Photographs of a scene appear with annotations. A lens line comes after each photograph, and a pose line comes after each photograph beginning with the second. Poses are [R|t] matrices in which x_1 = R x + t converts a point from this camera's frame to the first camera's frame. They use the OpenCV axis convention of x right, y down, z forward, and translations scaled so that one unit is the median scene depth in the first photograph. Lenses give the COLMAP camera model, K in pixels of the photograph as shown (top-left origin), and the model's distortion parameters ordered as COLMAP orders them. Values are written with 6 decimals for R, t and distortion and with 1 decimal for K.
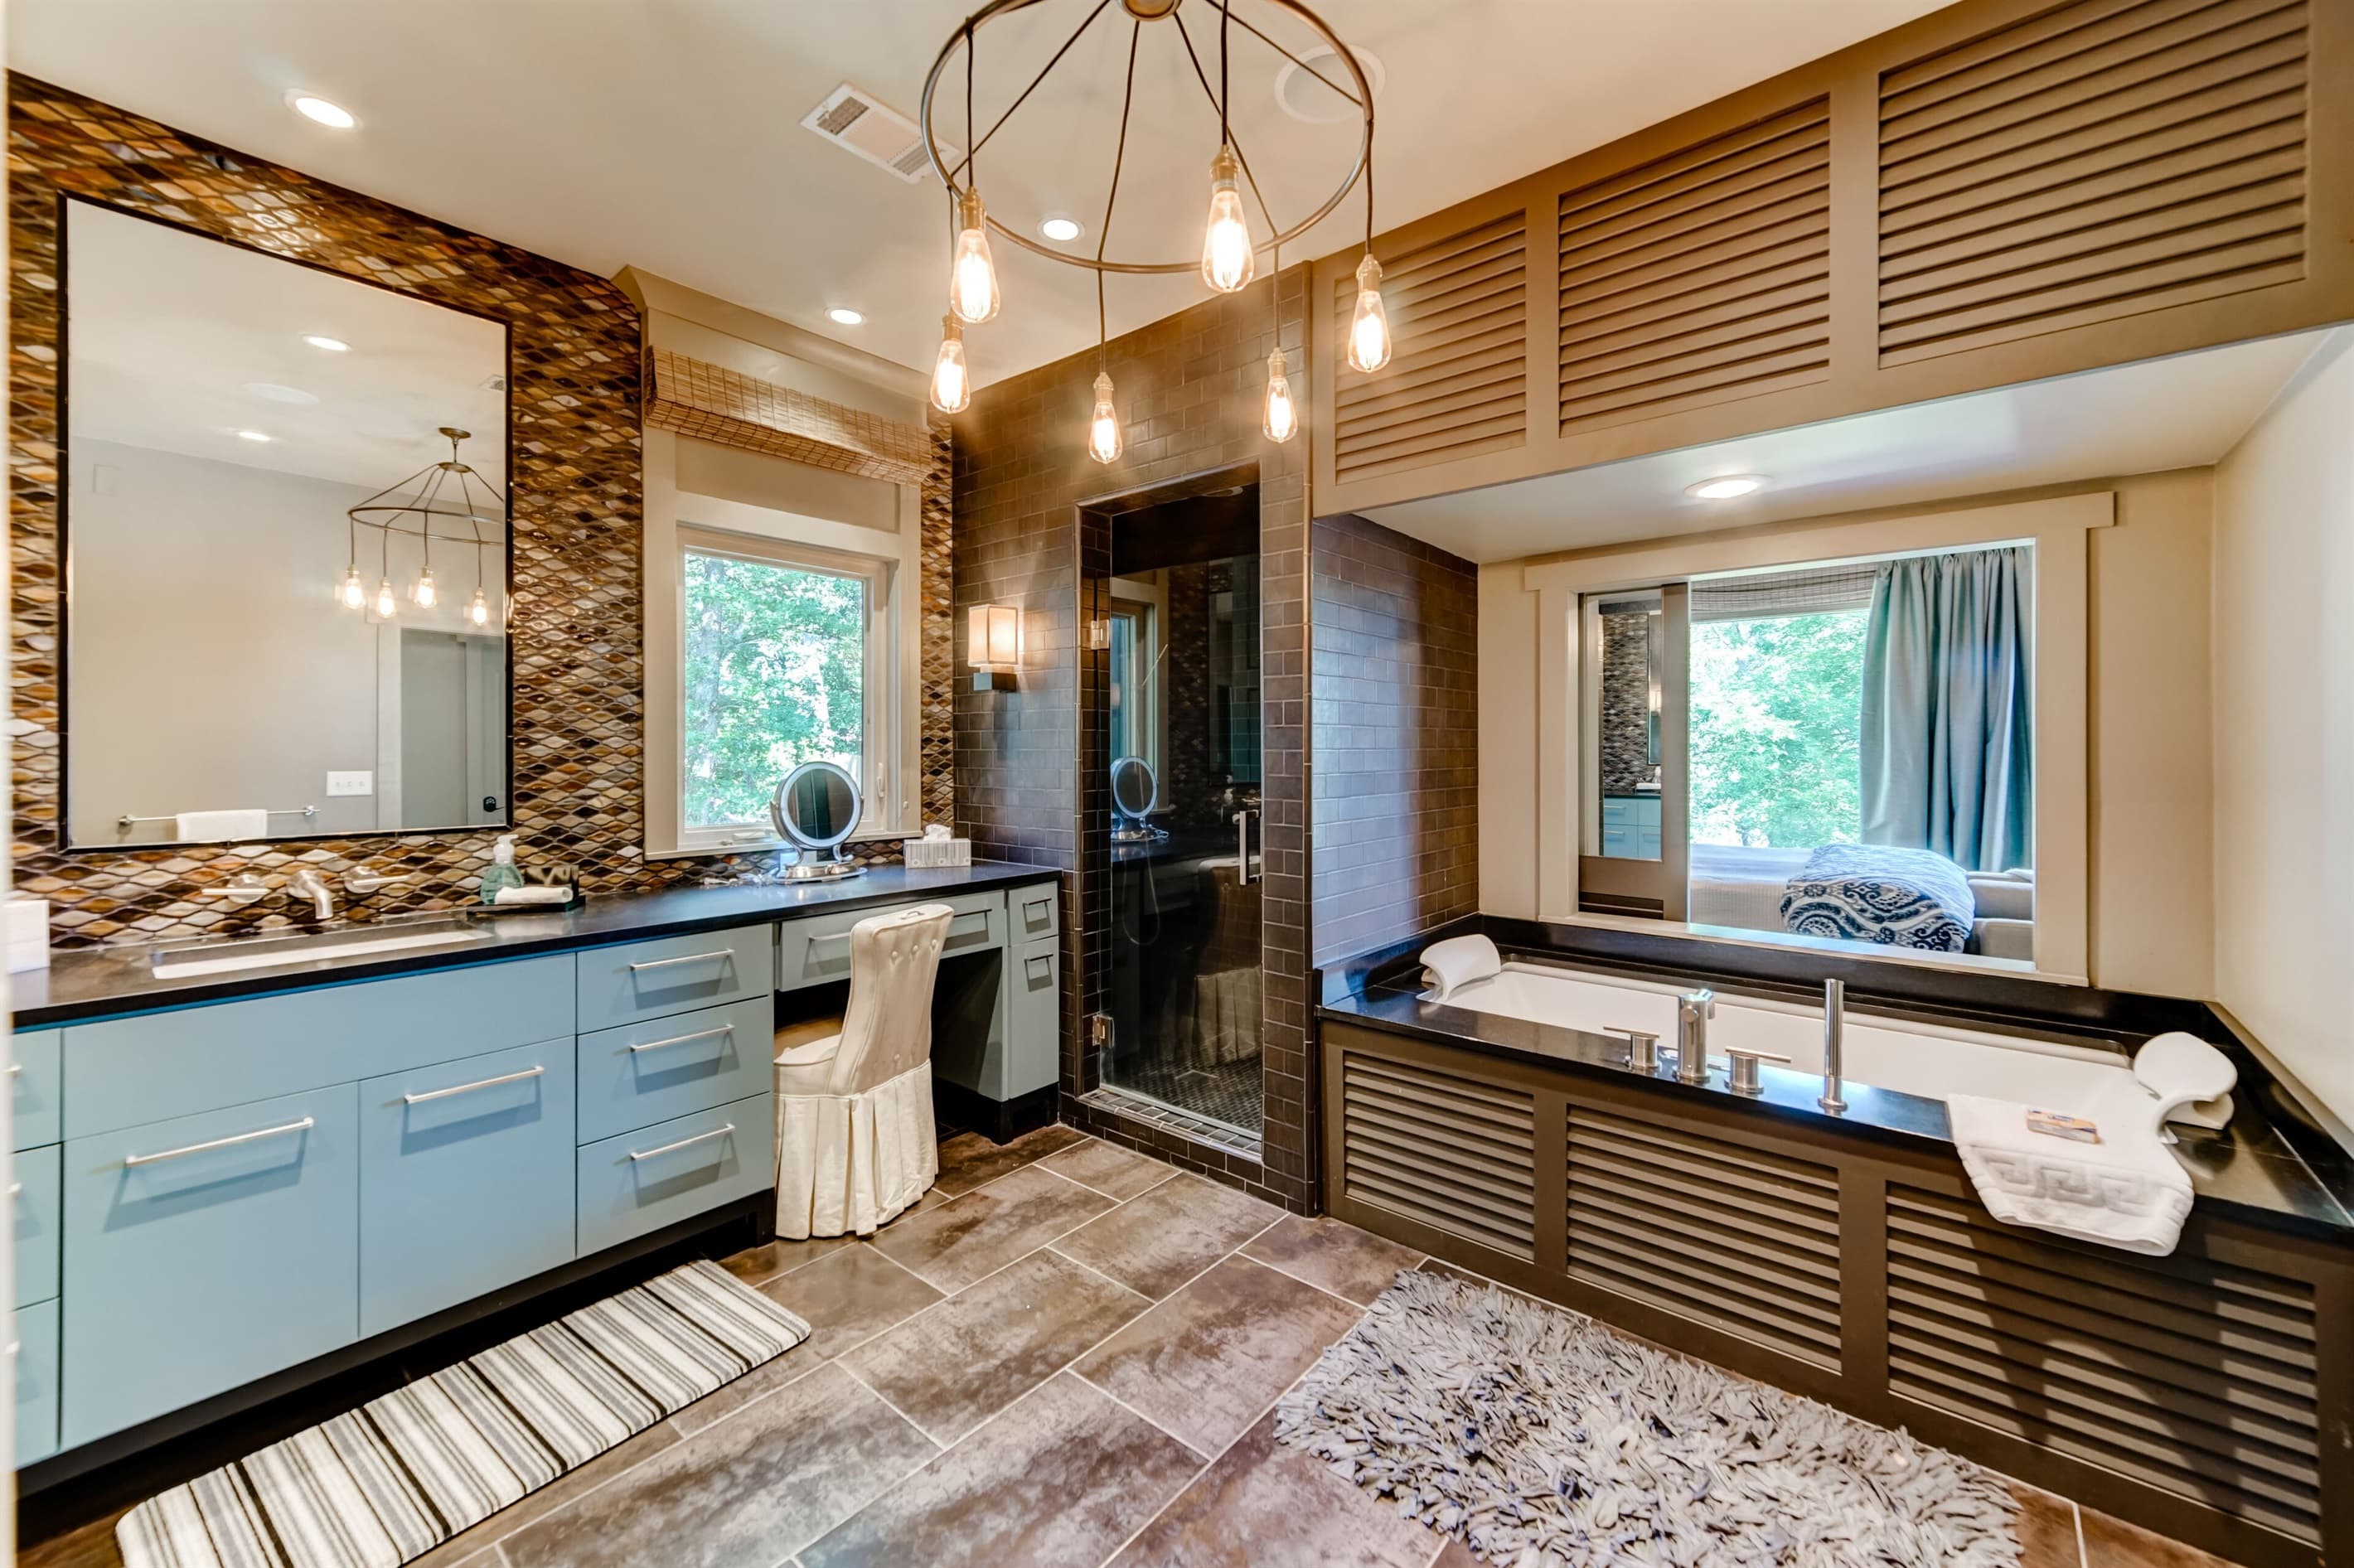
lens RADIAL K [[986.8, 0, 1122.5], [0, 986.8, 745.9], [0, 0, 1]] dist [-0.002254, -0.000562]
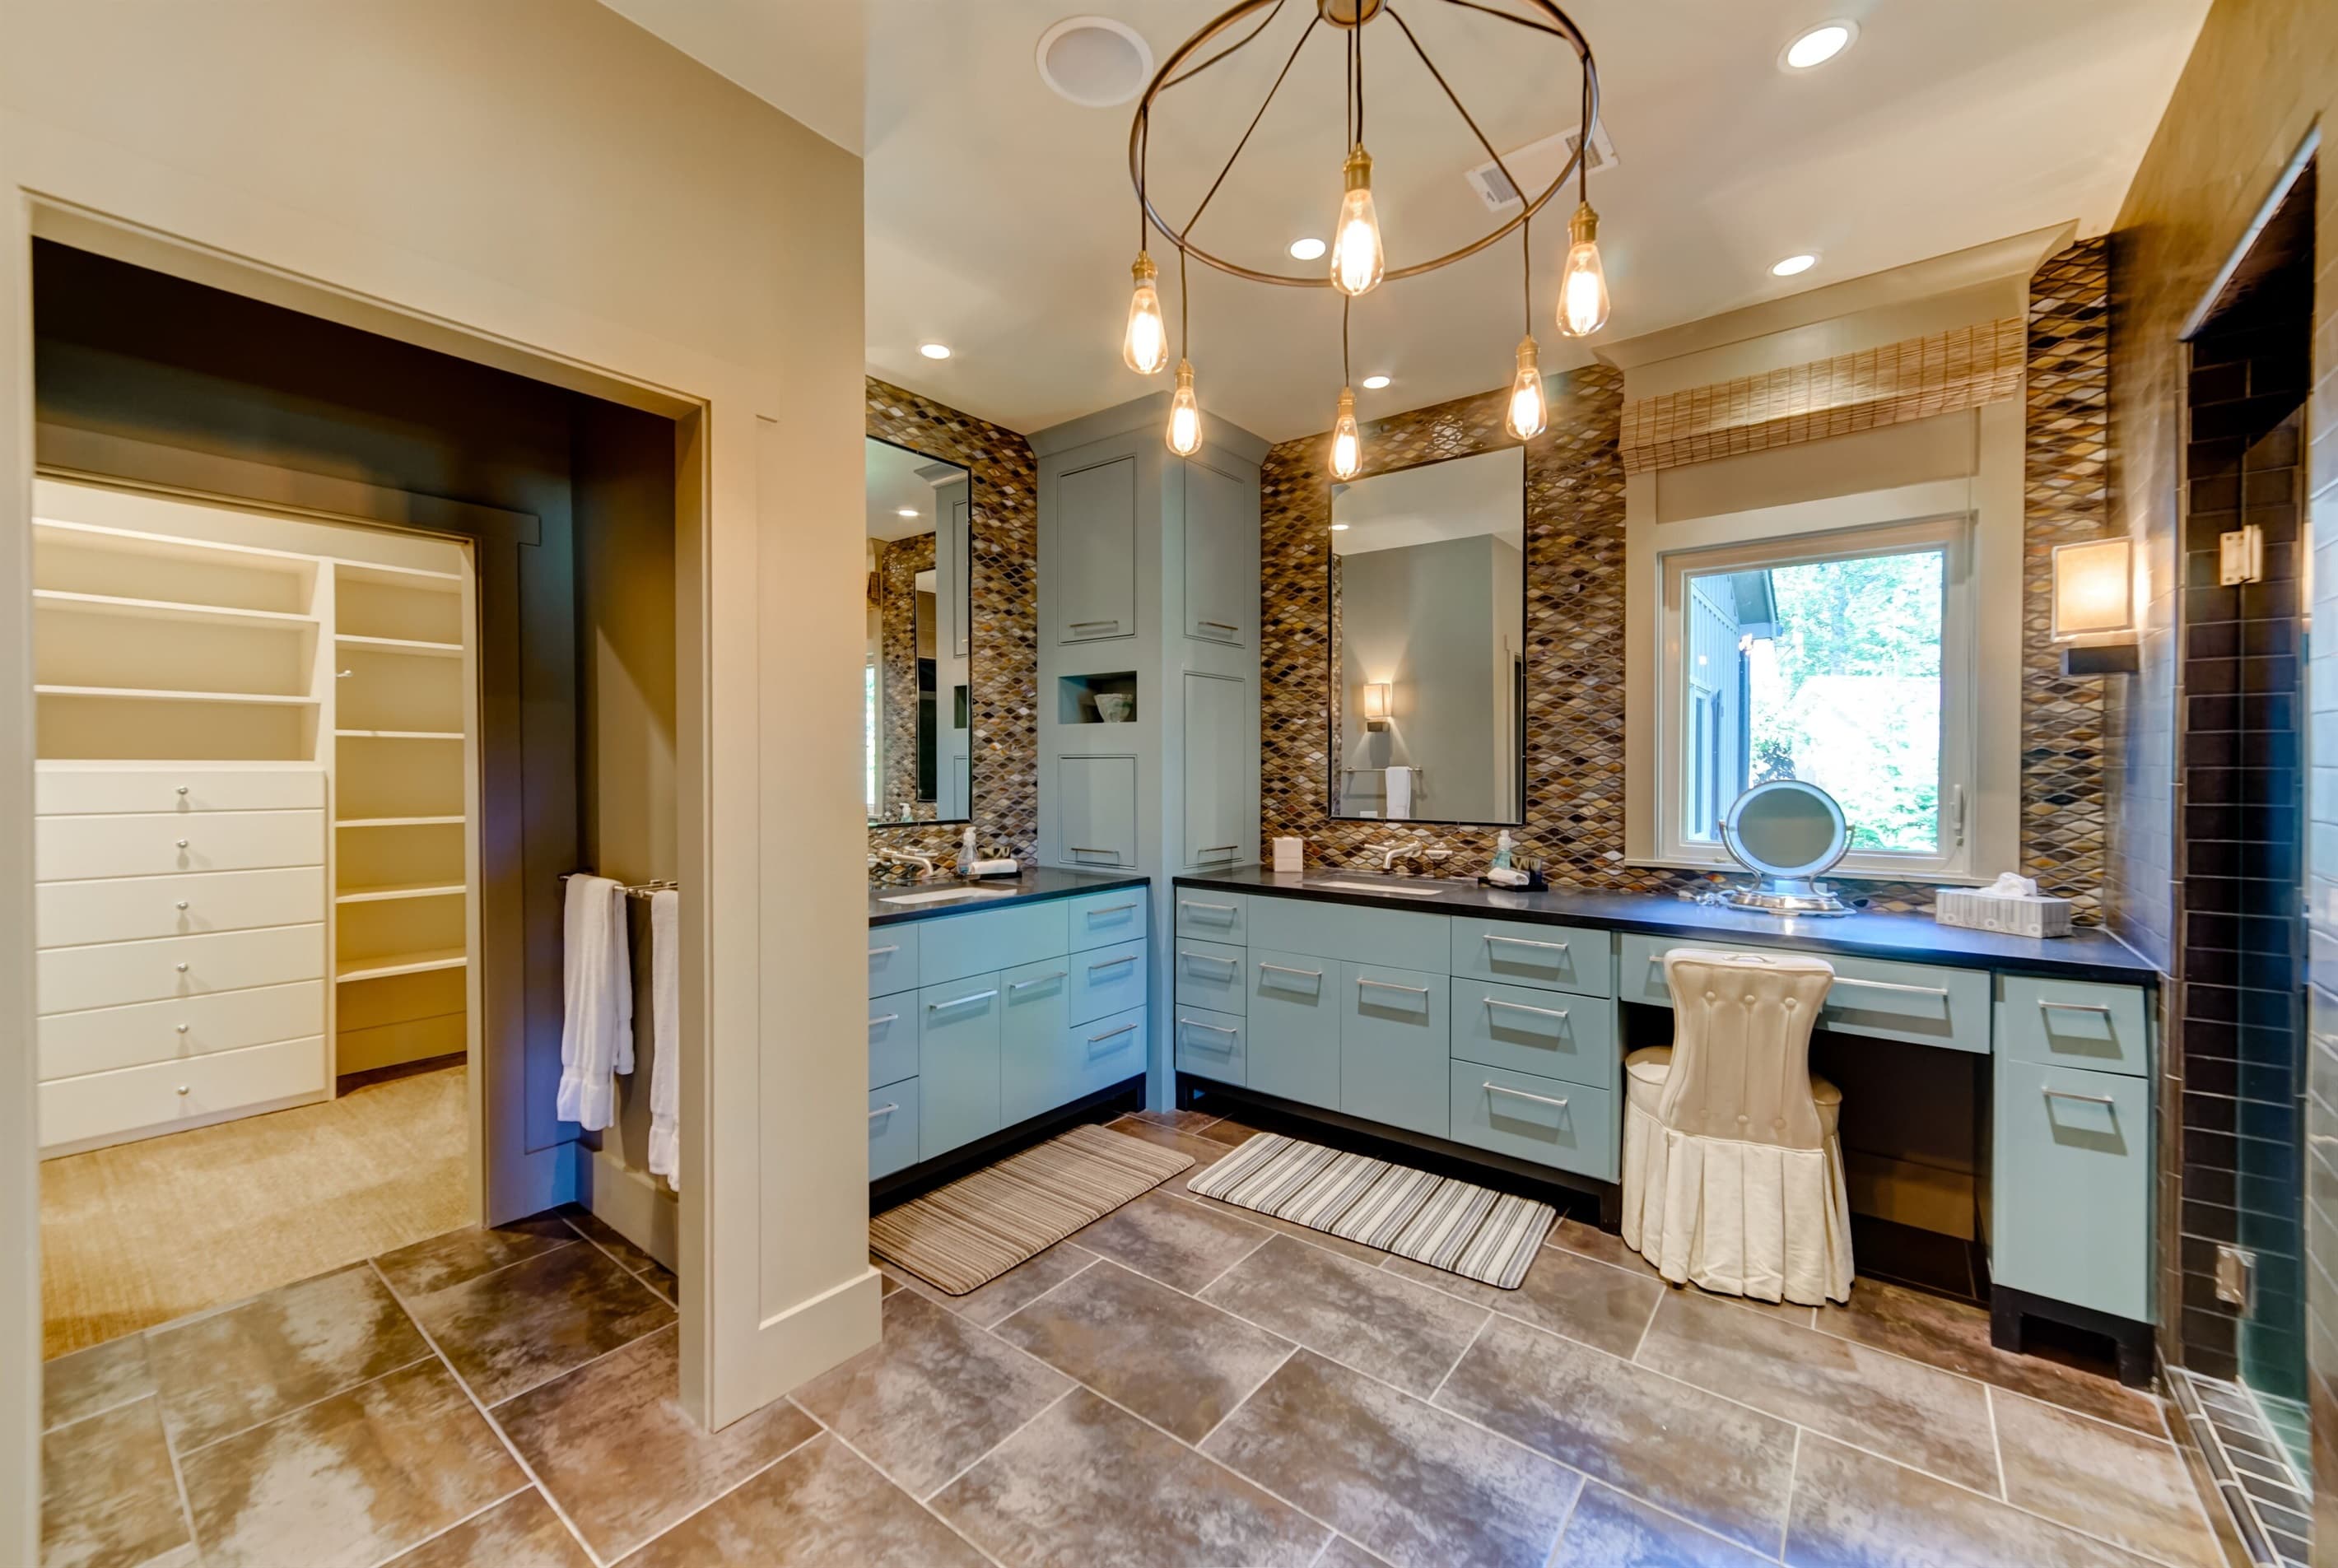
lens RADIAL K [[914.4, 0, 1161.3], [0, 914.4, 779.2], [0, 0, 1]] dist [0.001952, 0.000212]
pose [[0.012925, 0.013398, -0.999827, 0.569951], [0.003067, 0.999905, 0.013439, 0.002562], [0.999912, -0.003240, 0.012882, 0.475656]]
